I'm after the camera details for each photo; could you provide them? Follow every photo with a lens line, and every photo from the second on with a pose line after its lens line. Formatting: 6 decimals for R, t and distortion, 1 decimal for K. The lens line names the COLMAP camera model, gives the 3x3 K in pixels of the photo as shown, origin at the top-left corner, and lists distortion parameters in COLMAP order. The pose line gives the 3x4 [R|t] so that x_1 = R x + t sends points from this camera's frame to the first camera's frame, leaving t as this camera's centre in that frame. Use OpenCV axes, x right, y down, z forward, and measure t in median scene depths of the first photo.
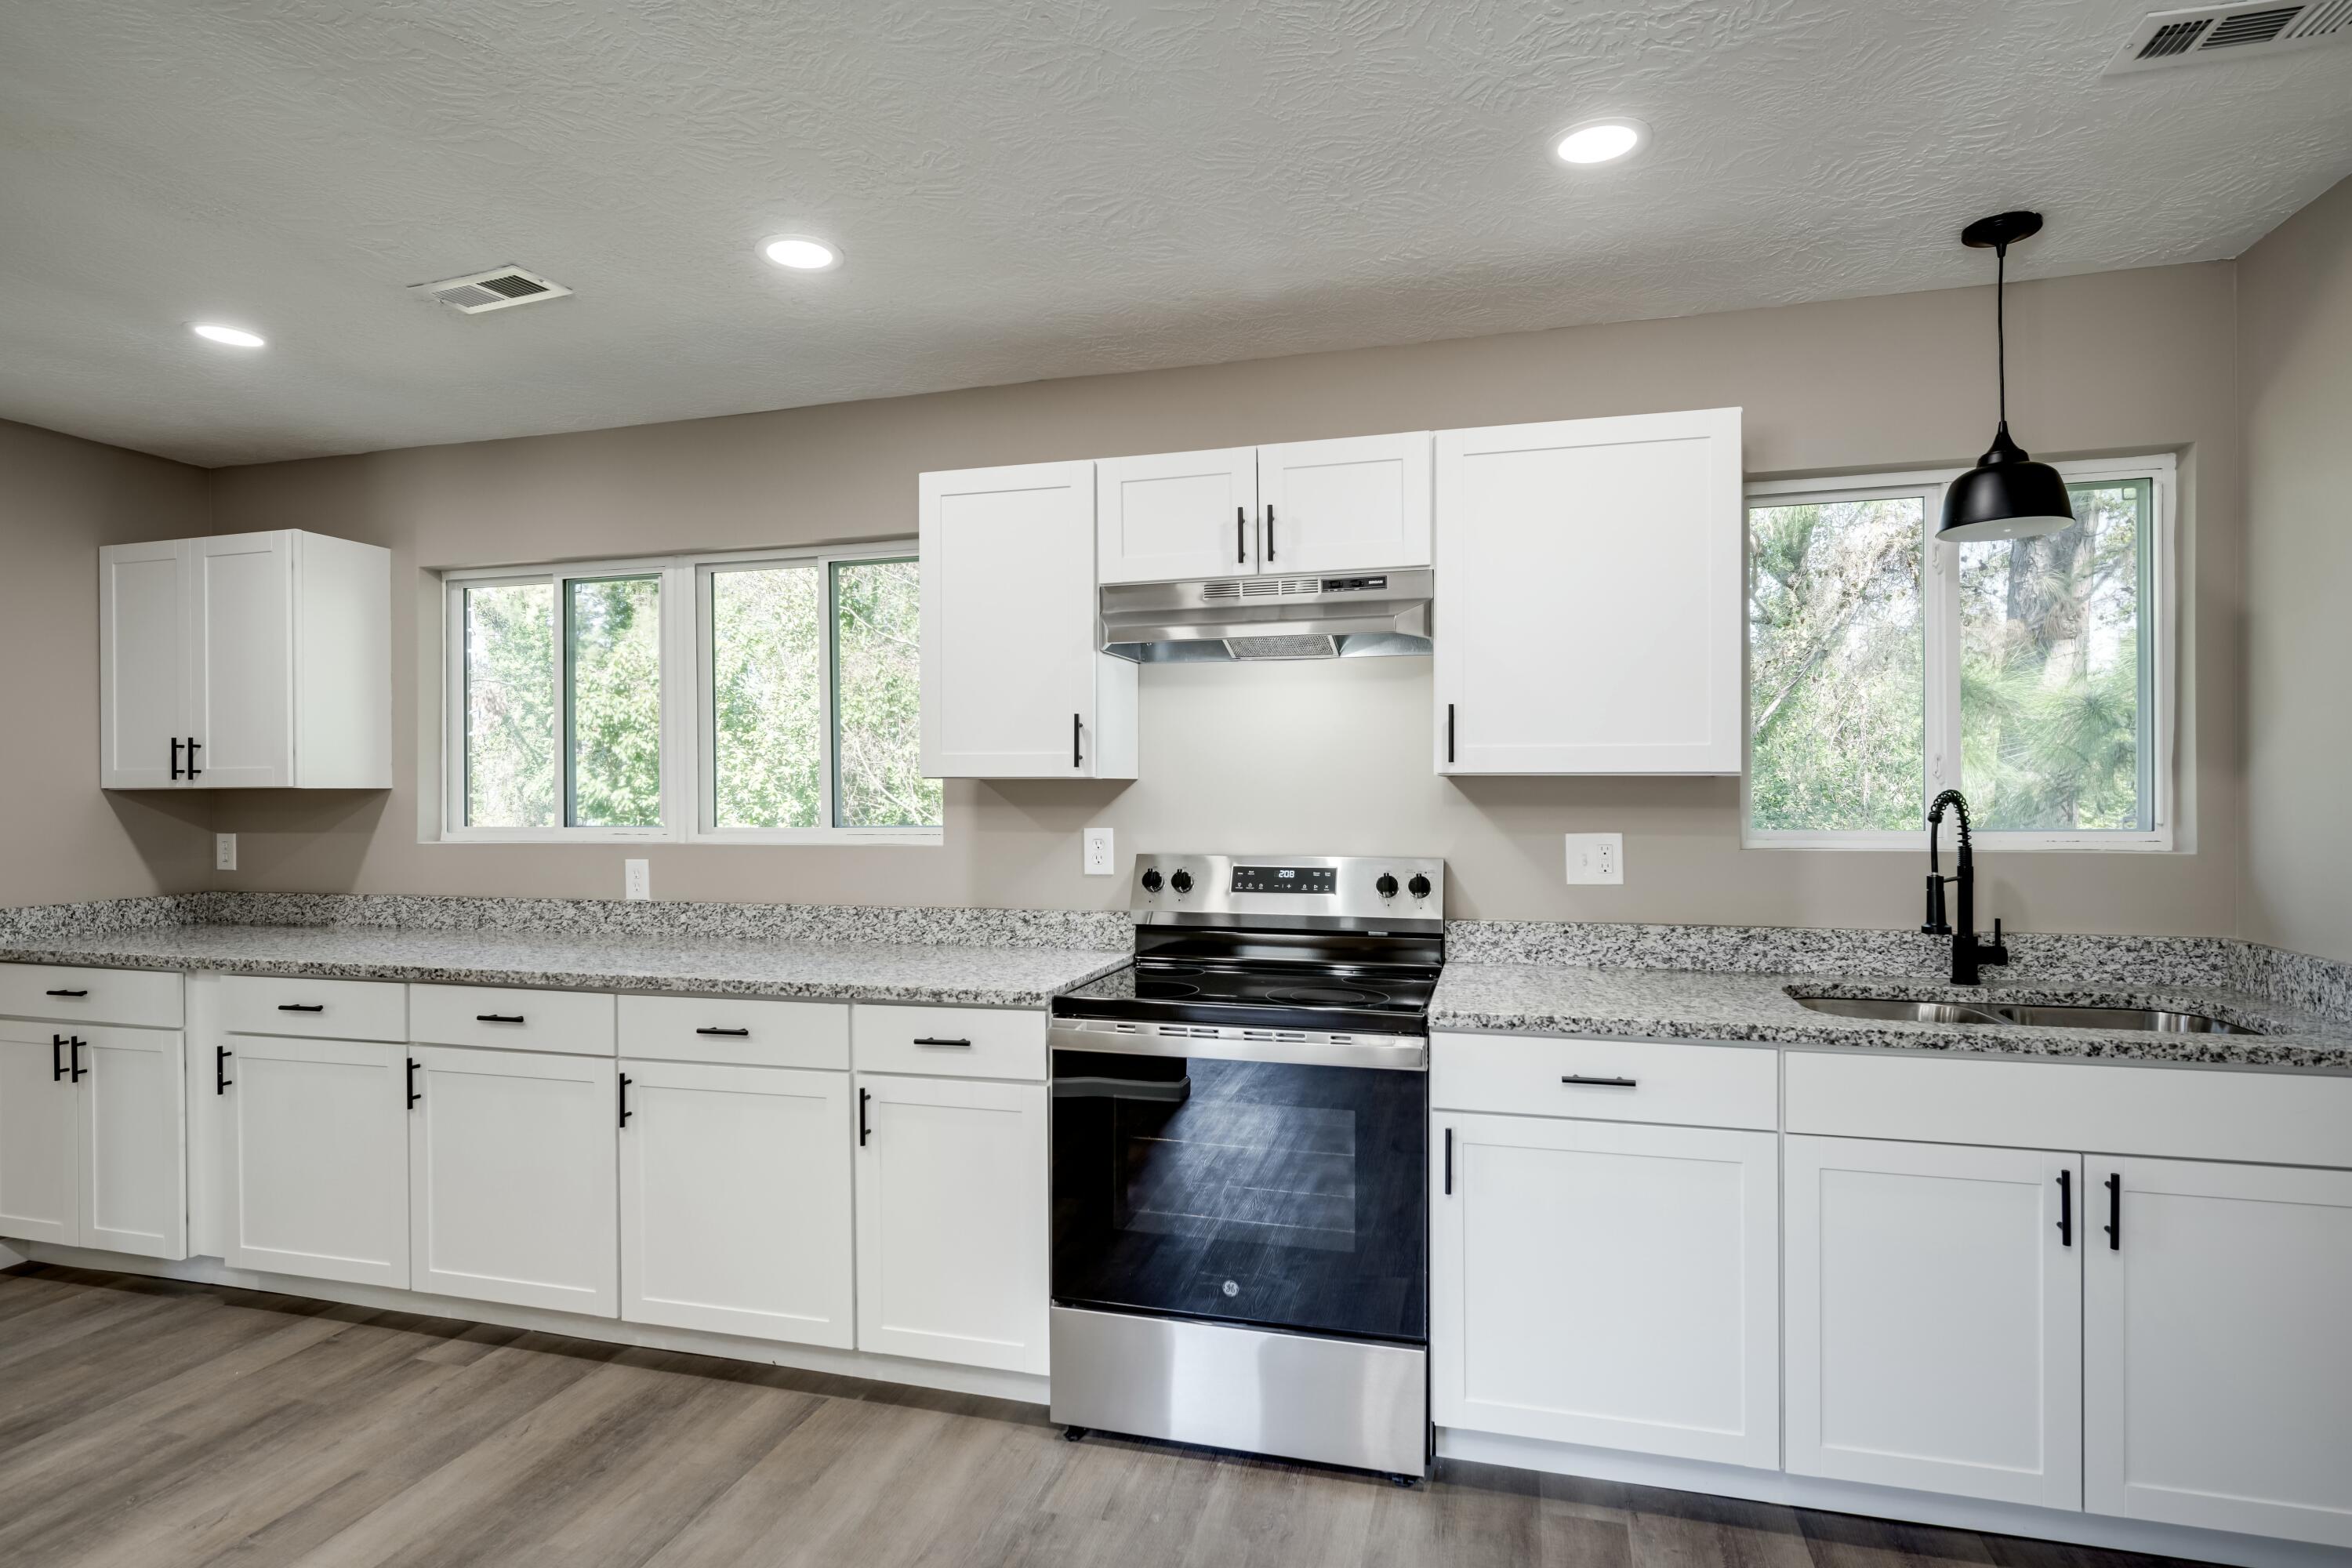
lens RADIAL K [[1180.3, 0, 1186.7], [0, 1180.3, 790.5], [0, 0, 1]] dist [-0.001340, -0.000687]
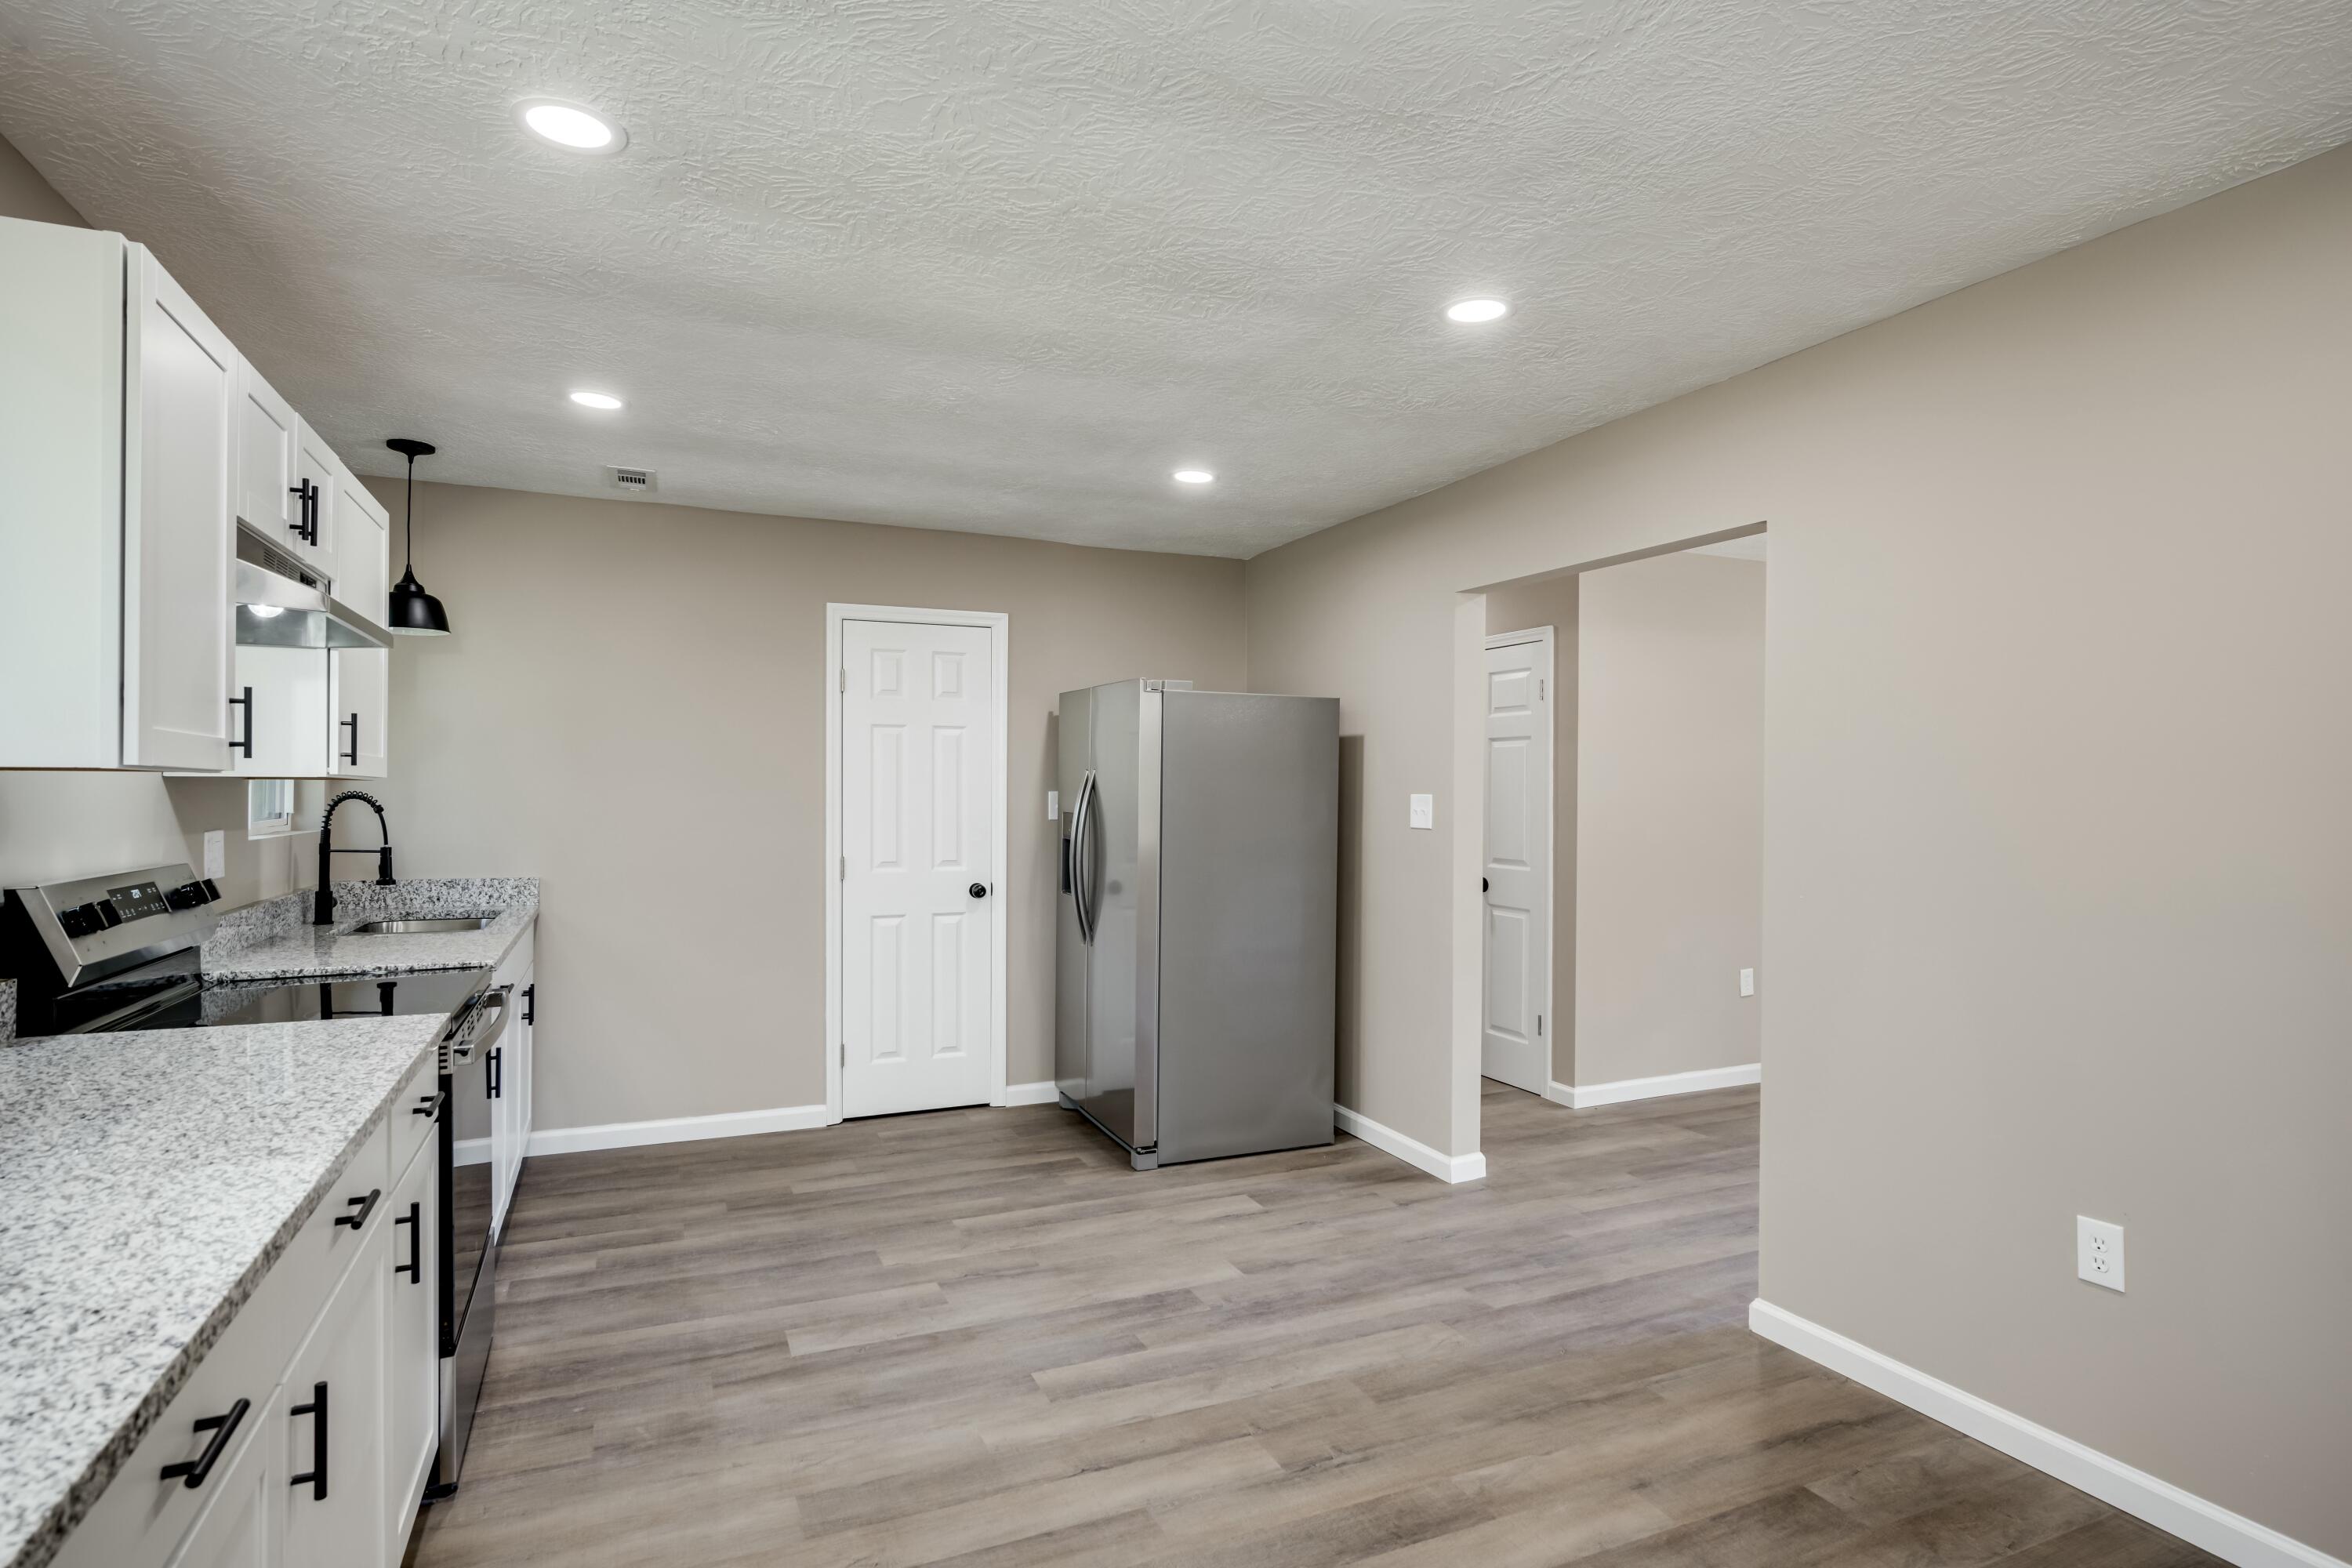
lens RADIAL K [[1180.3, 0, 1144.7], [0, 1180.3, 794.3], [0, 0, 1]] dist [-0.001340, -0.000687]
pose [[-0.612542, 0.000386, 0.790438, -1.060660], [-0.000505, 0.999999, -0.000880, 0.004229], [-0.790438, -0.000938, -0.612541, 1.040248]]
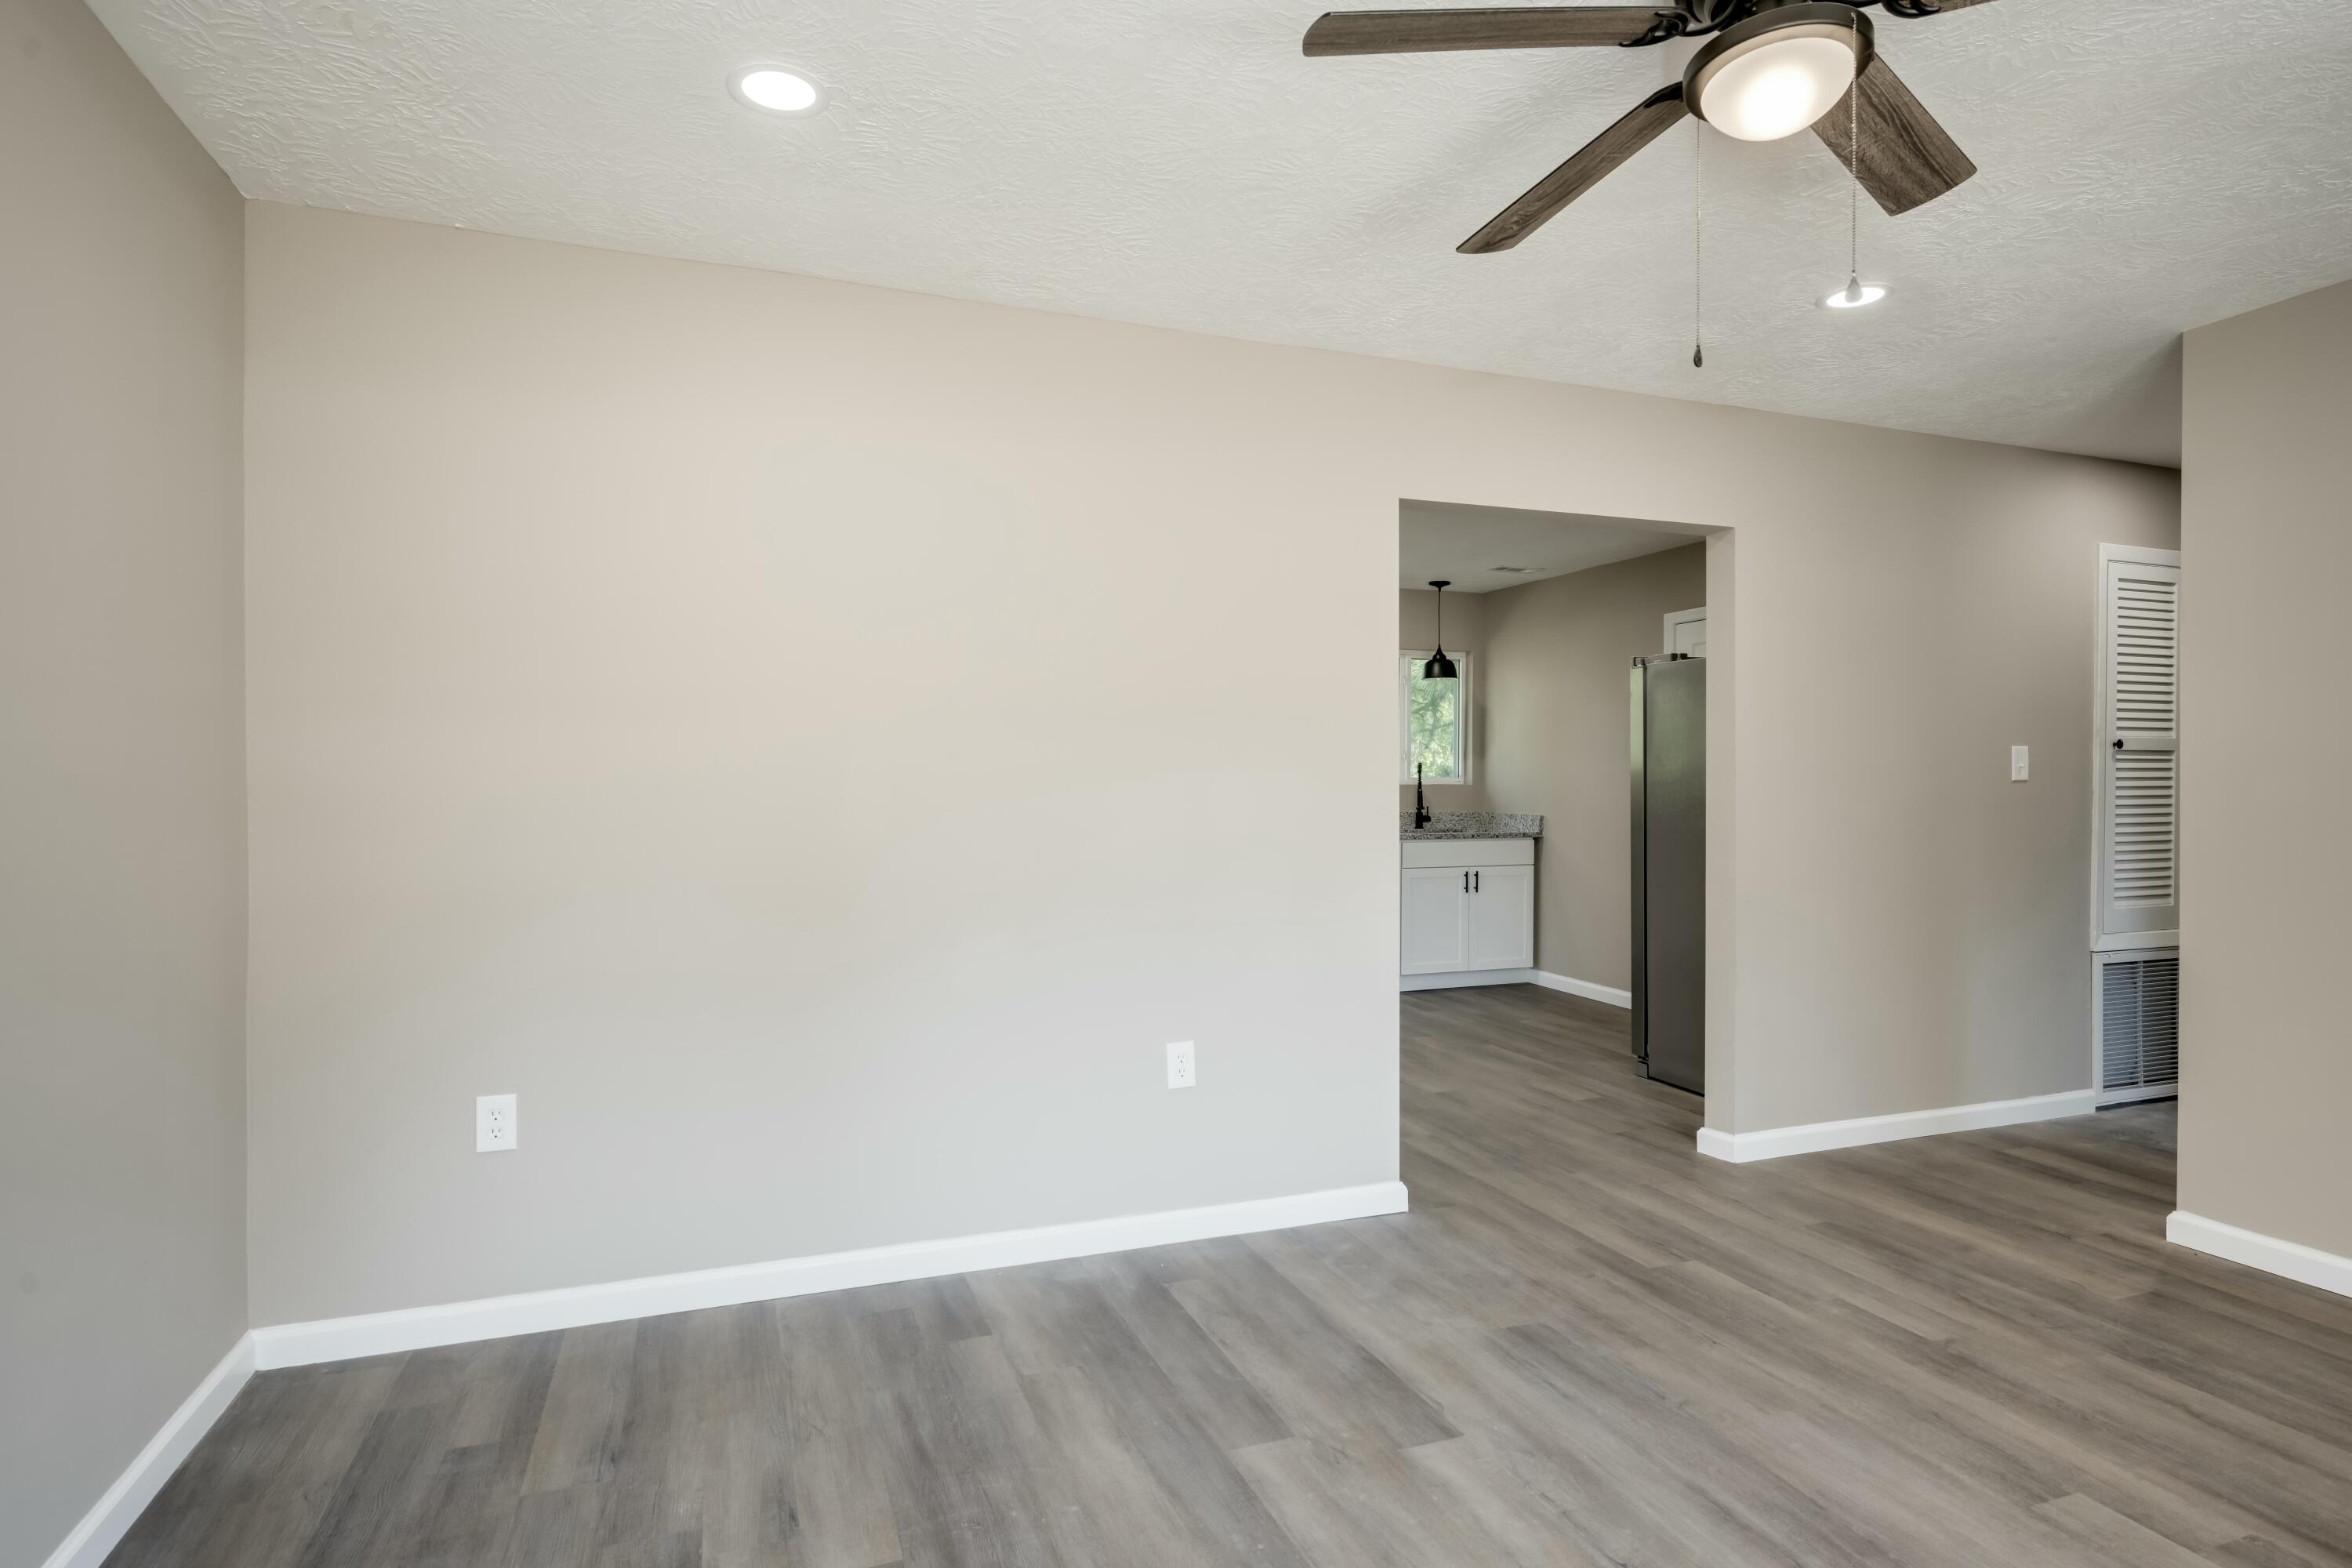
lens RADIAL K [[1180.3, 0, 1219.0], [0, 1180.3, 779.4], [0, 0, 1]] dist [-0.001340, -0.000687]
pose [[0.789556, 0.006148, 0.613647, -1.476247], [-0.007355, 0.999973, -0.000554, 0.043862], [-0.613634, -0.004076, 0.789580, -0.975586]]
